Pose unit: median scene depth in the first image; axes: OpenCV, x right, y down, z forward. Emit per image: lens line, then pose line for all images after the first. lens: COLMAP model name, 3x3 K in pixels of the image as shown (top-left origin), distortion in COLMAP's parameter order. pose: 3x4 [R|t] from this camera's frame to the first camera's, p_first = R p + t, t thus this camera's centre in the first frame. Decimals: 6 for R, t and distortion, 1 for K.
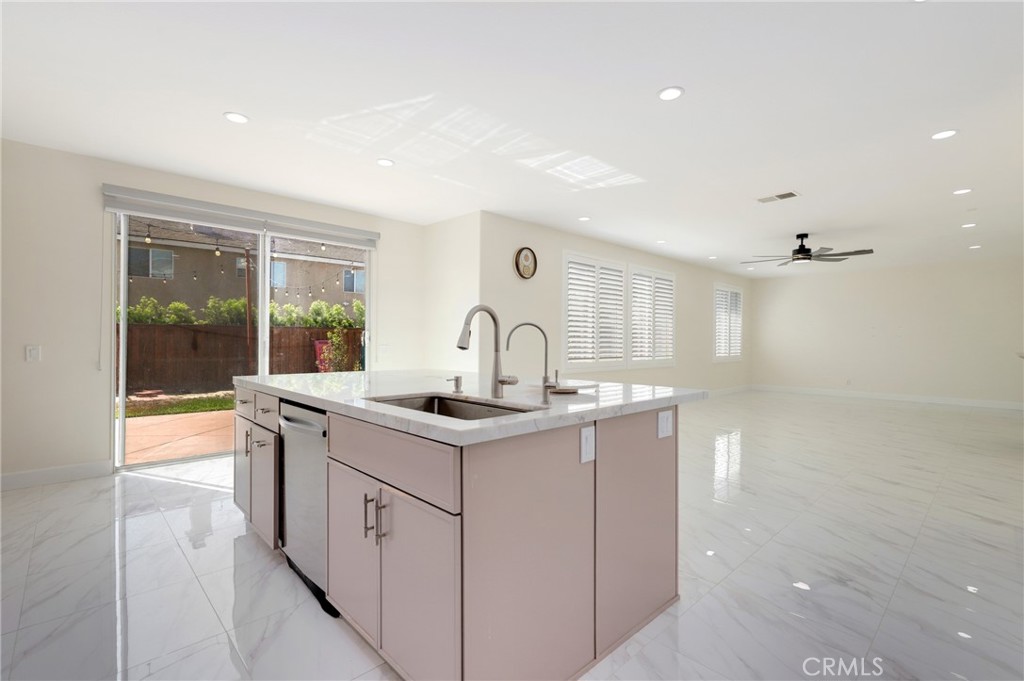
lens RADIAL K [[463.1, 0, 515.3], [0, 463.1, 339.1], [0, 0, 1]] dist [0.009803, -0.000730]
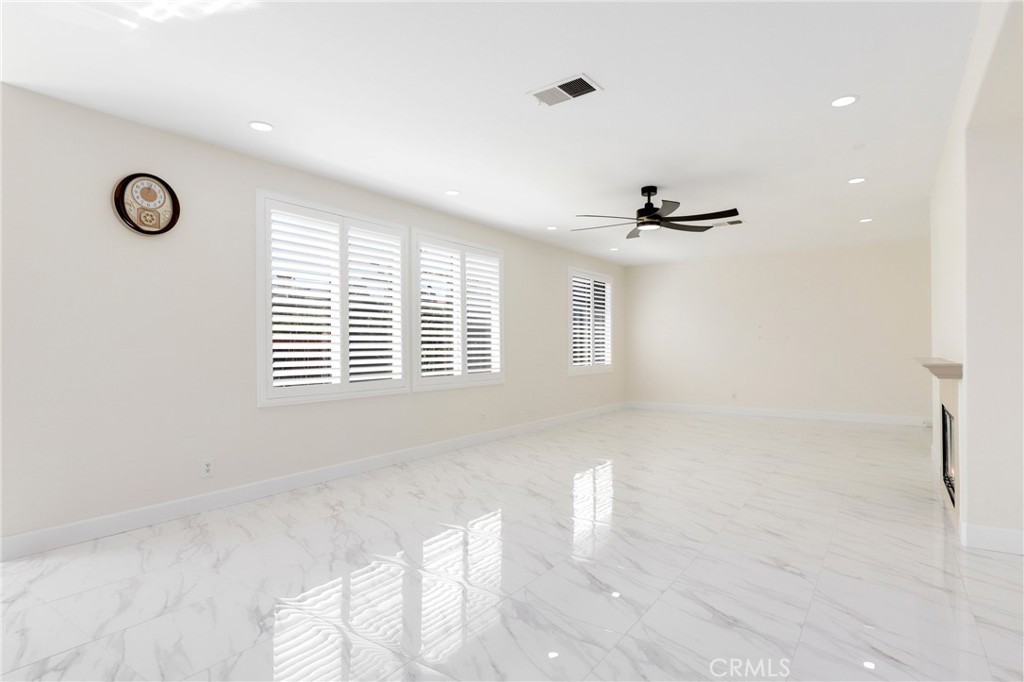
lens RADIAL K [[553.9, 0, 512.0], [0, 553.9, 341.0], [0, 0, 1]] dist [0.027546, 0.000400]
pose [[0.978936, -0.011383, 0.203849, 0.252890], [0.012738, 0.999905, -0.005333, 0.000594], [-0.203769, 0.007817, 0.978988, 0.247311]]
